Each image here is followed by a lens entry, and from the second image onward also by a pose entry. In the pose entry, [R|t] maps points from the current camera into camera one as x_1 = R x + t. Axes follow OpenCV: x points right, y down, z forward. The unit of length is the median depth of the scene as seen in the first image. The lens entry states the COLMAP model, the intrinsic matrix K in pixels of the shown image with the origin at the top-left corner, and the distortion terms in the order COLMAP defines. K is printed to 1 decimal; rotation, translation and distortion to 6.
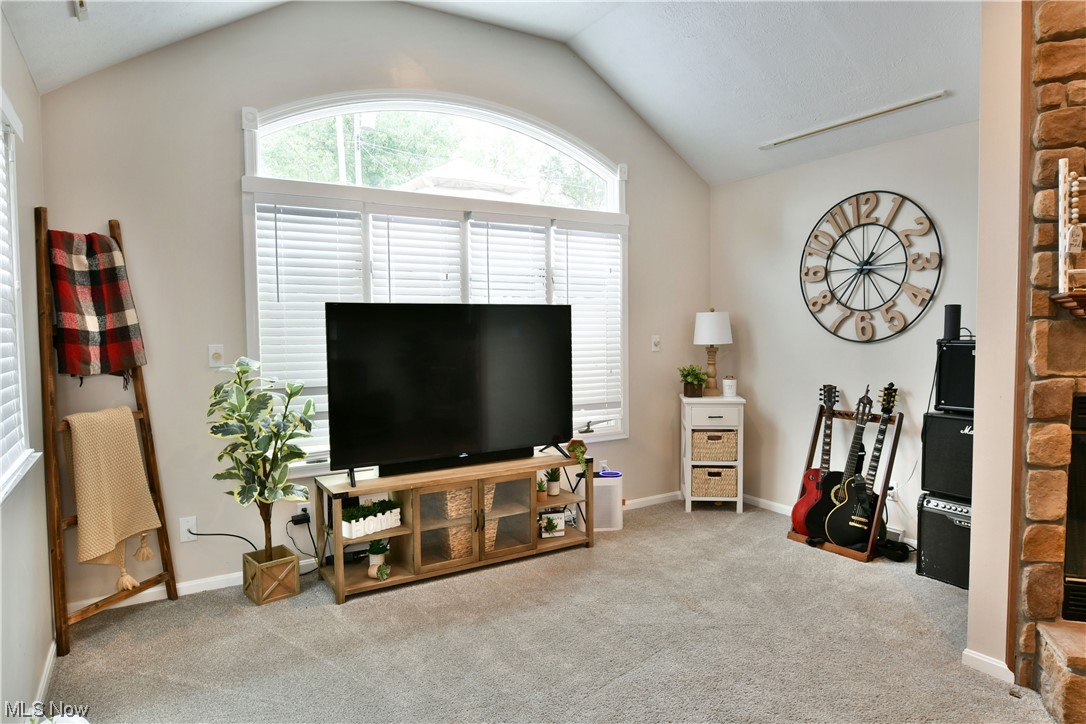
lens RADIAL K [[659.3, 0, 543.8], [0, 659.3, 363.4], [0, 0, 1]] dist [-0.009942, -0.006660]
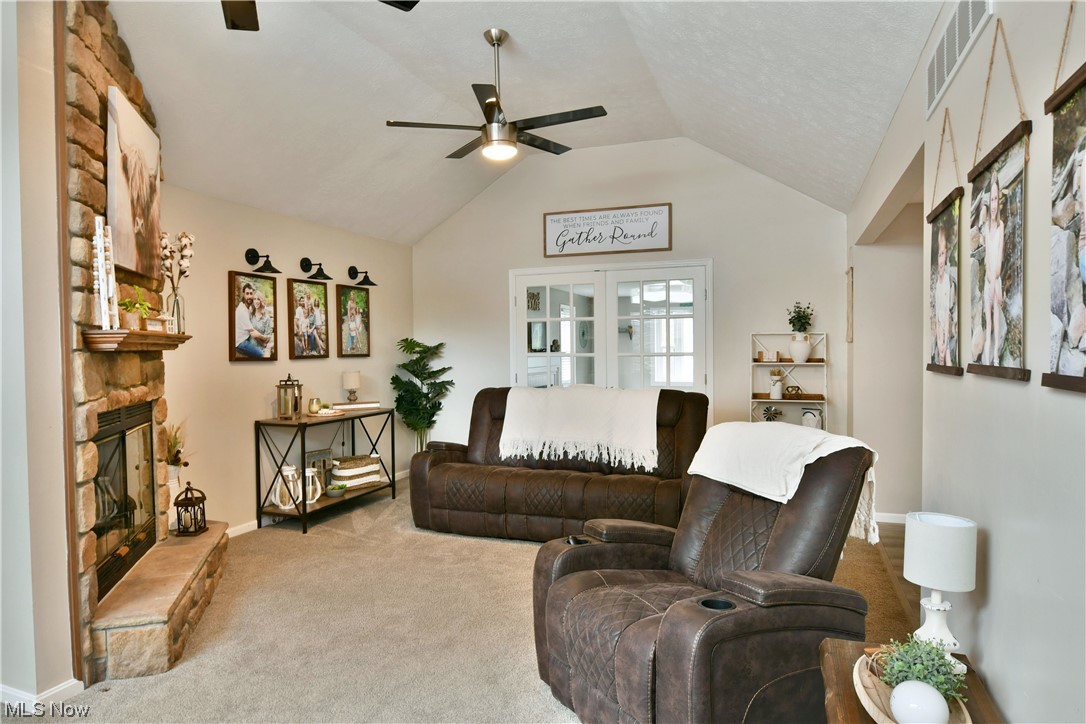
lens RADIAL K [[659.3, 0, 542.7], [0, 659.3, 363.4], [0, 0, 1]] dist [-0.009942, -0.006660]
pose [[-0.613746, 0.000007, 0.789504, -0.613626], [0.060479, 0.997062, 0.047007, -0.052352], [-0.787184, 0.076599, -0.611943, 1.060307]]
